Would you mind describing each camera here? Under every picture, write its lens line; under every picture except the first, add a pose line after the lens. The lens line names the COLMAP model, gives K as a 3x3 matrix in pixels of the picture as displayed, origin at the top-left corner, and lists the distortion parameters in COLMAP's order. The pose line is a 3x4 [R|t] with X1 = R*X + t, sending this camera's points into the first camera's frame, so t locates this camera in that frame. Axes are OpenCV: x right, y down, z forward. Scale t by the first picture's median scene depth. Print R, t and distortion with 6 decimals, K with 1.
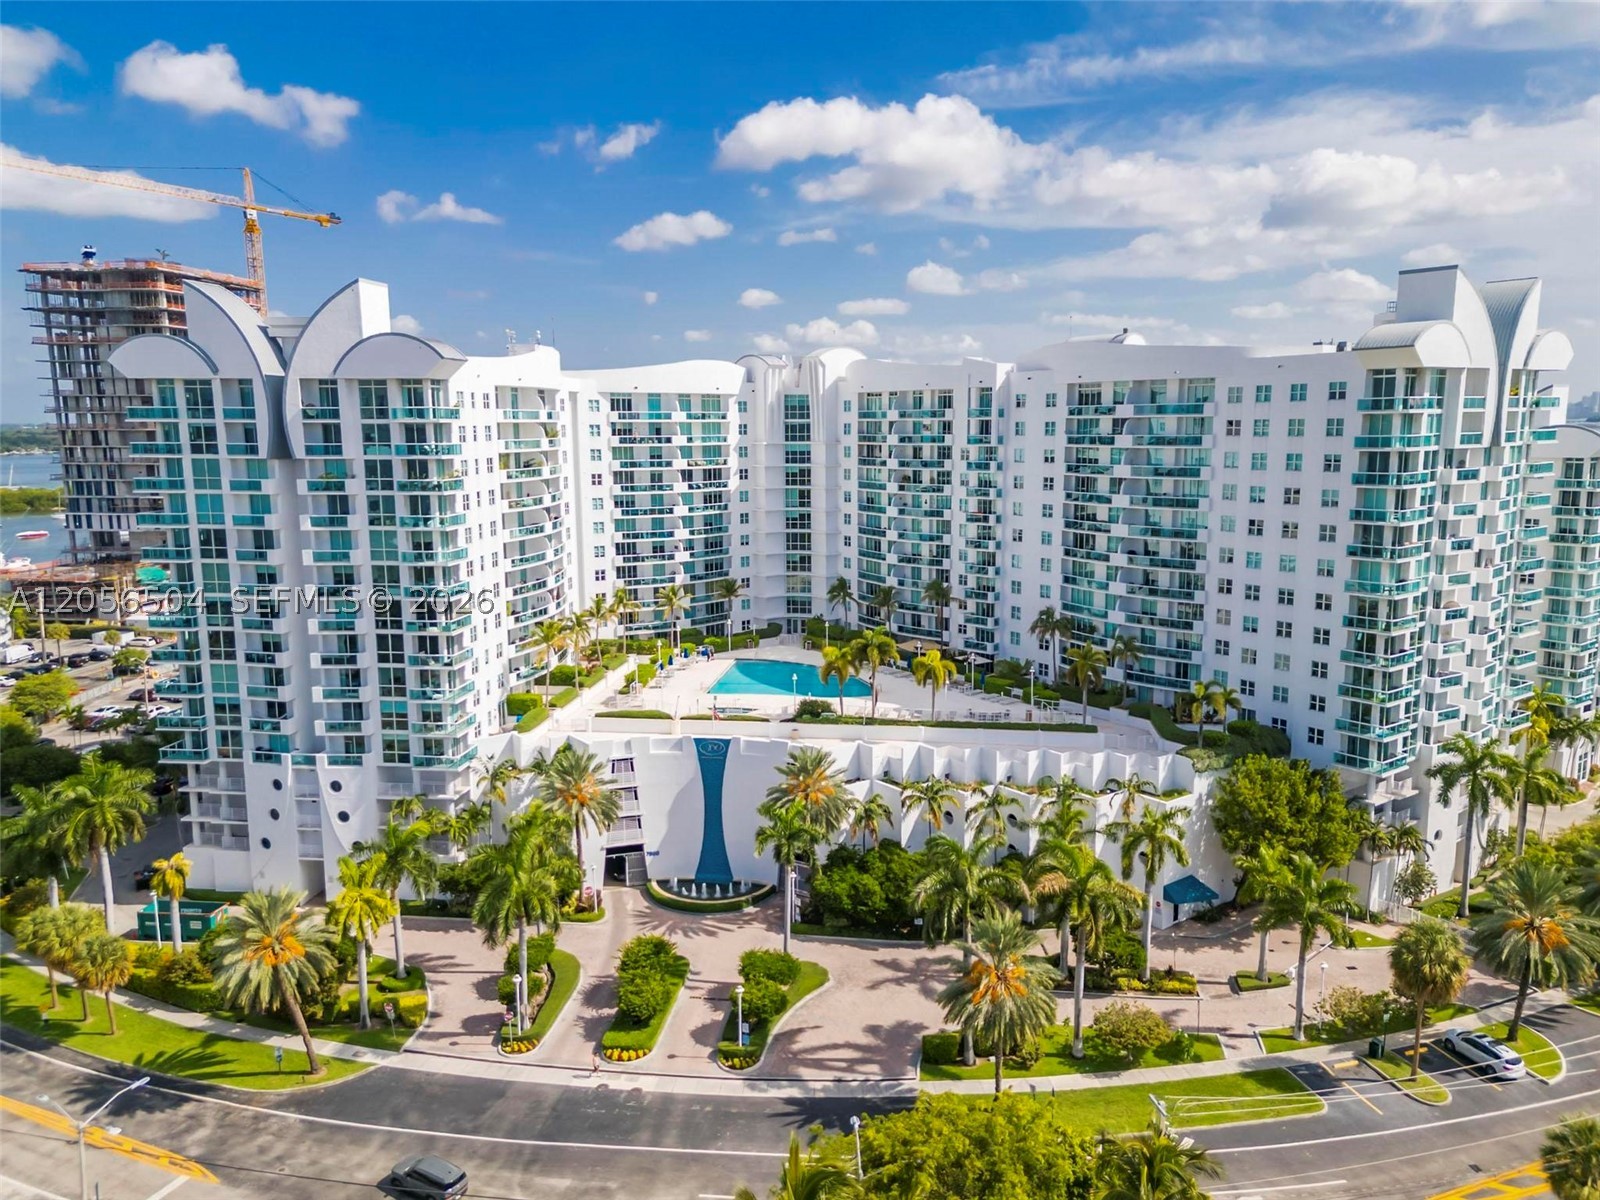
lens RADIAL K [[1139.1, 0, 799.4], [0, 1139.1, 605.8], [0, 0, 1]] dist [0.080904, -0.024851]
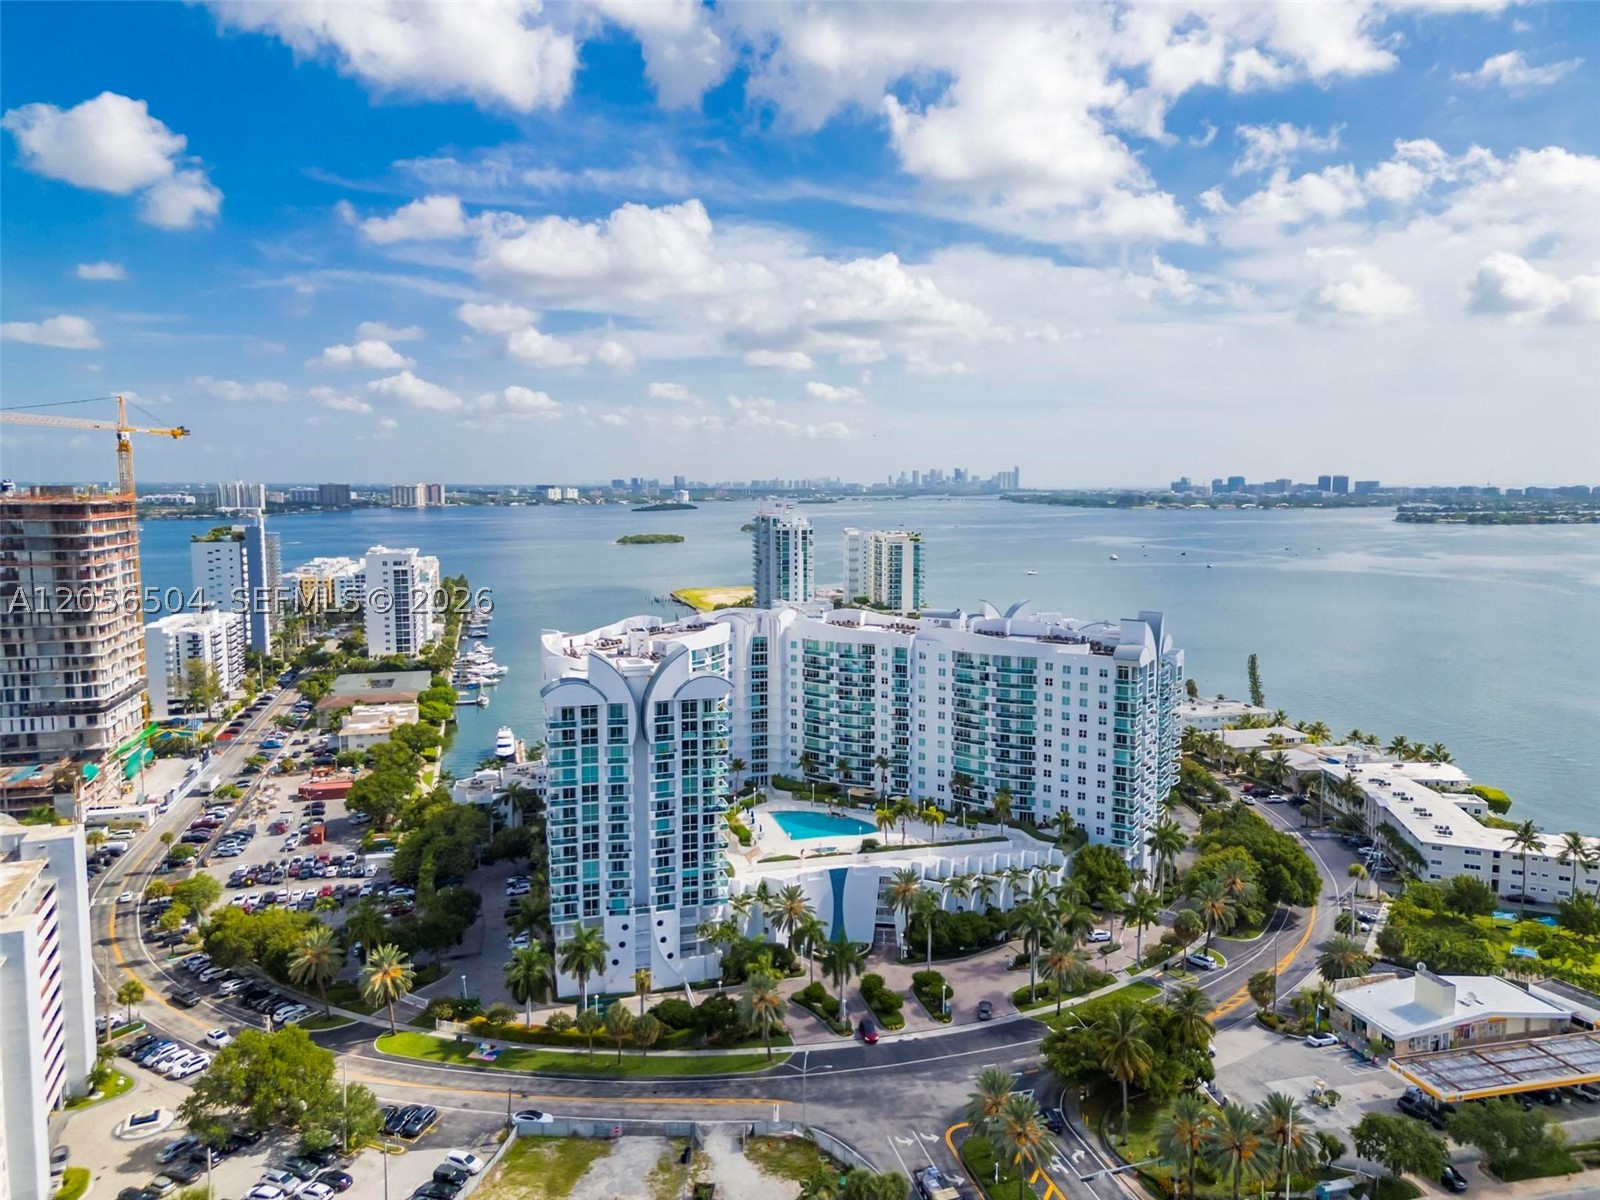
lens RADIAL K [[1124.2, 0, 796.8], [0, 1124.2, 603.6], [0, 0, 1]] dist [0.072322, -0.003757]
pose [[0.915094, -0.036047, 0.401626, -0.896847], [0.055543, 0.997770, -0.037001, -0.261065], [-0.399397, 0.056166, 0.915056, -0.715757]]
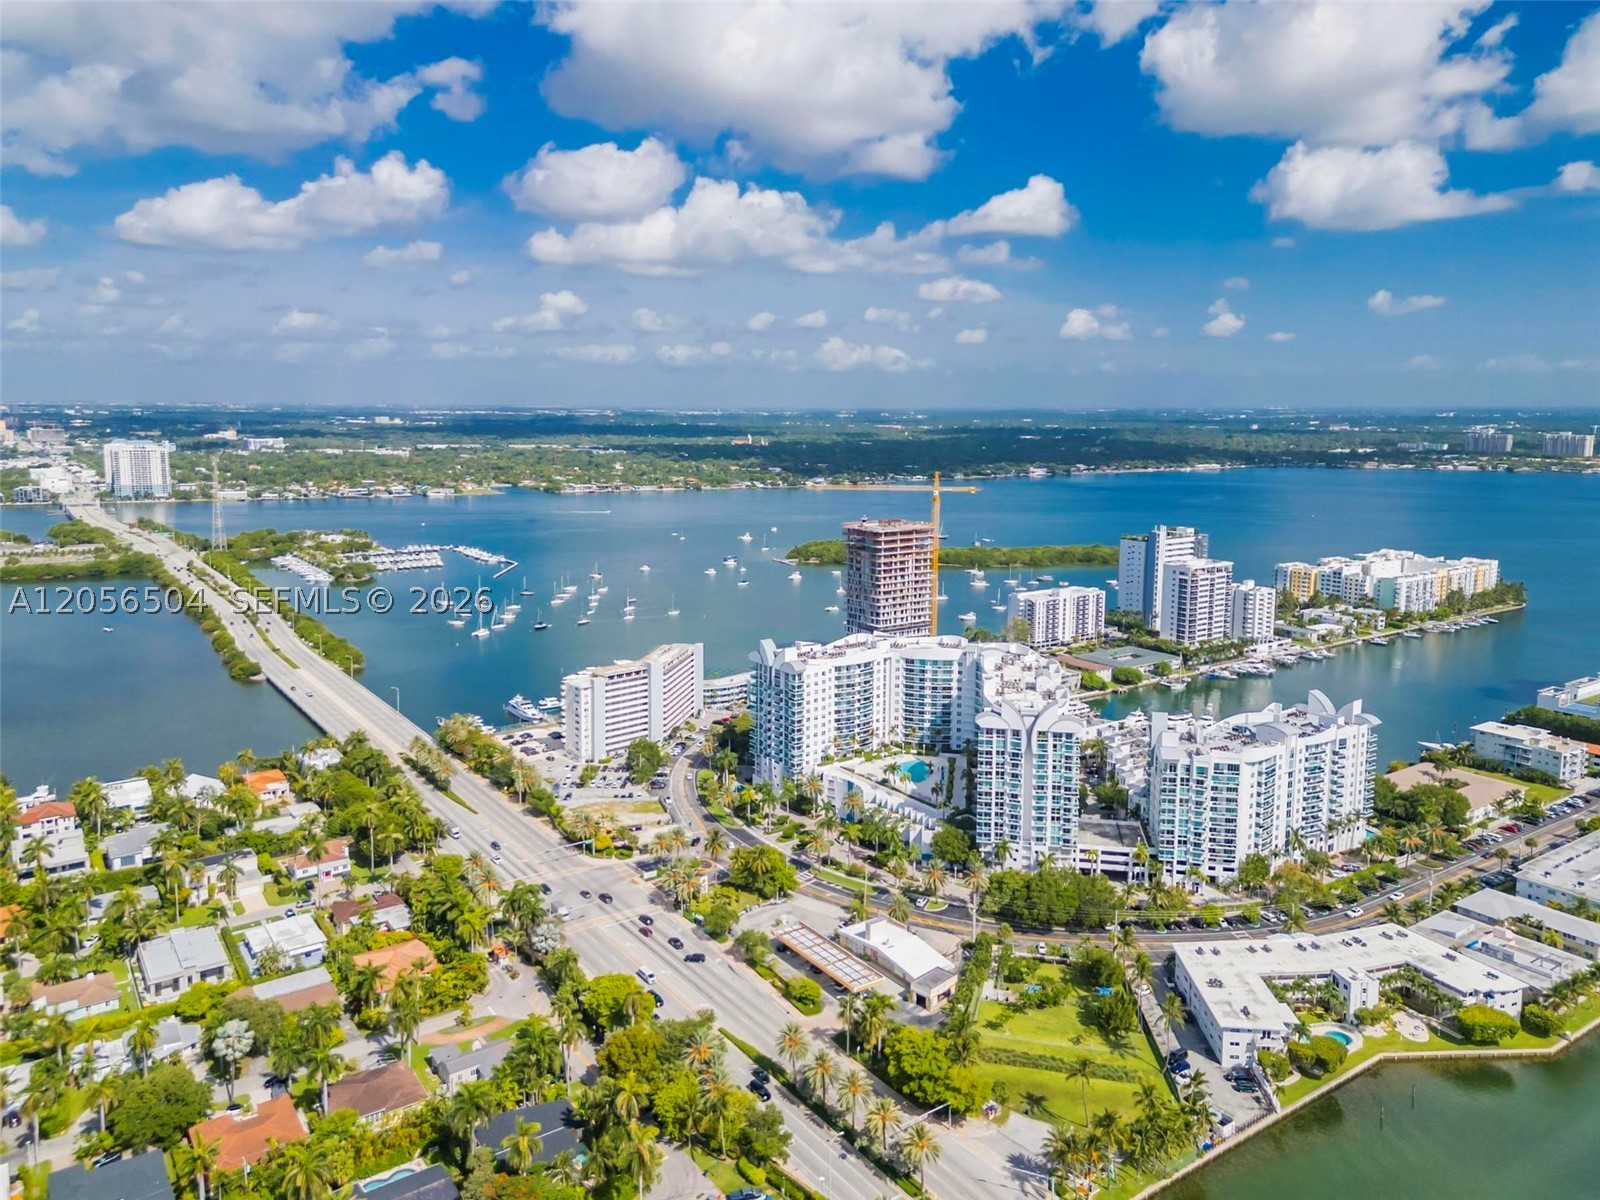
lens RADIAL K [[1147.9, 0, 759.2], [0, 1147.9, 564.9], [0, 0, 1]] dist [0.089047, -0.062990]
pose [[0.660981, 0.111715, -0.742041, 2.417032], [-0.118192, 0.992012, 0.044068, -0.705504], [0.741037, 0.058576, 0.668905, -1.724747]]
